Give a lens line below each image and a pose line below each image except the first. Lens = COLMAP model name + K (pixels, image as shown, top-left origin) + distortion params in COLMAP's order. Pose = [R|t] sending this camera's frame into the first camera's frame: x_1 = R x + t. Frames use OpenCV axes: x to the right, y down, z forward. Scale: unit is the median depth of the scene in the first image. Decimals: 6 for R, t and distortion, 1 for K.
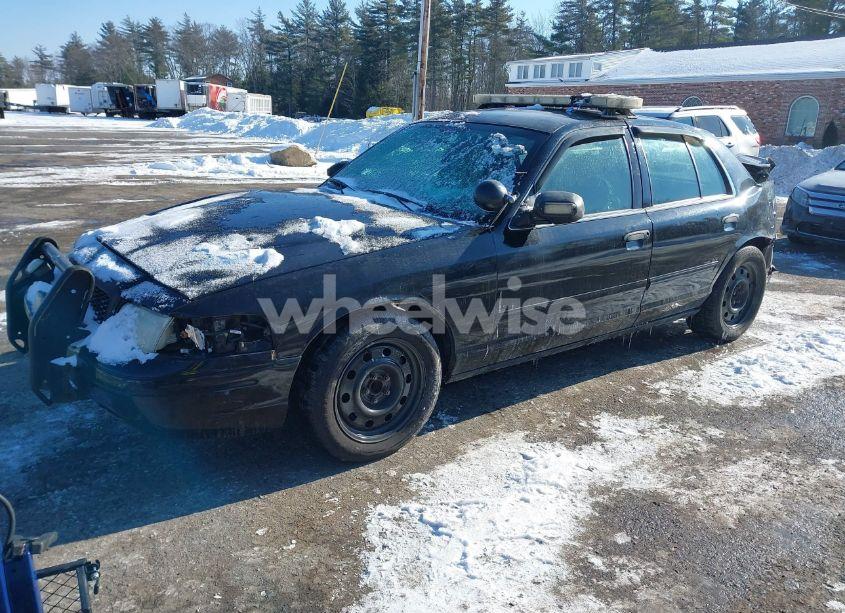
lens RADIAL K [[659.7, 0, 428.7], [0, 659.7, 311.5], [0, 0, 1]] dist [0.016001, -0.011749]
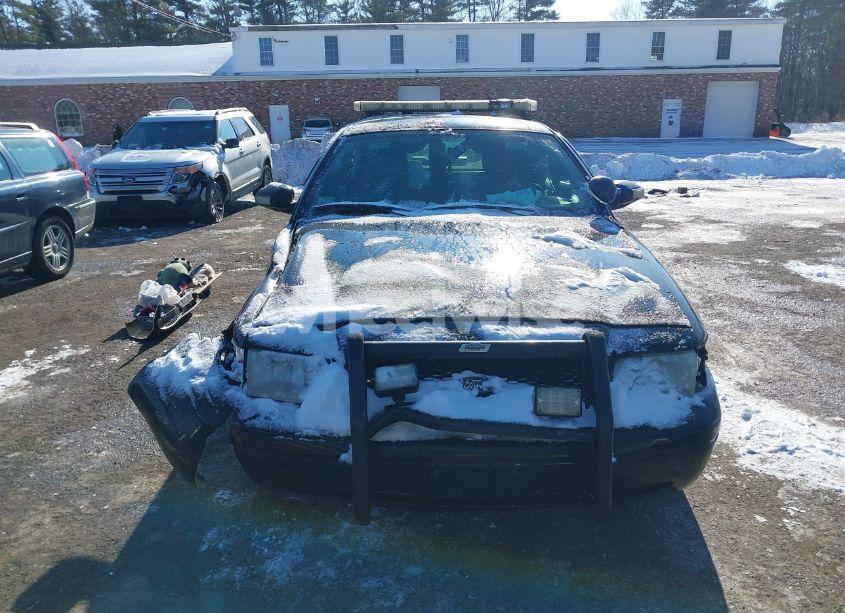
lens RADIAL K [[659.7, 0, 422.3], [0, 659.7, 307.2], [0, 0, 1]] dist [0.016001, -0.011749]
pose [[0.607496, -0.246302, 0.755171, -1.087817], [0.252242, 0.961320, 0.110623, -0.203354], [-0.753208, 0.123283, 0.646126, 0.578217]]
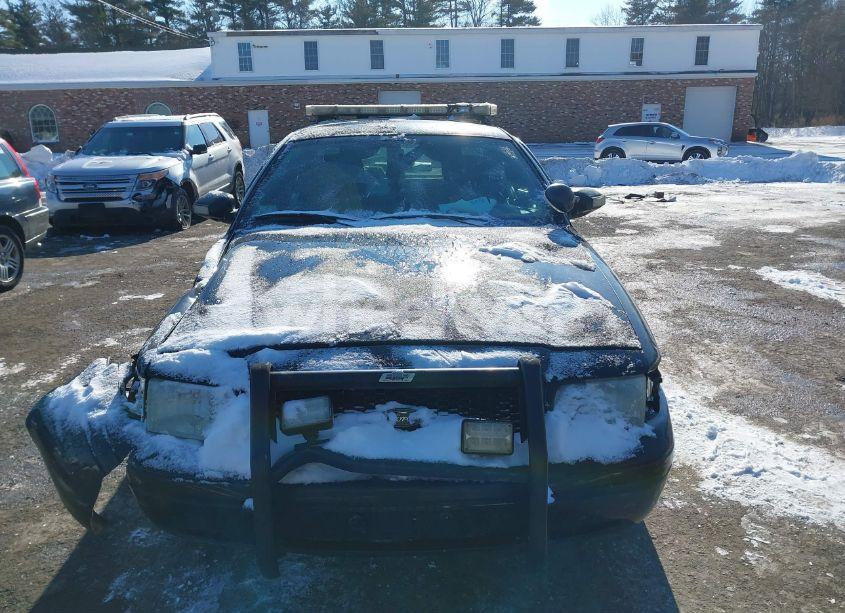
lens RADIAL K [[659.7, 0, 420.7], [0, 659.7, 305.3], [0, 0, 1]] dist [0.016001, -0.011749]
pose [[0.589635, -0.243089, 0.770220, -0.995450], [0.256888, 0.960555, 0.106502, -0.197780], [-0.765728, 0.135063, 0.628824, 0.571940]]
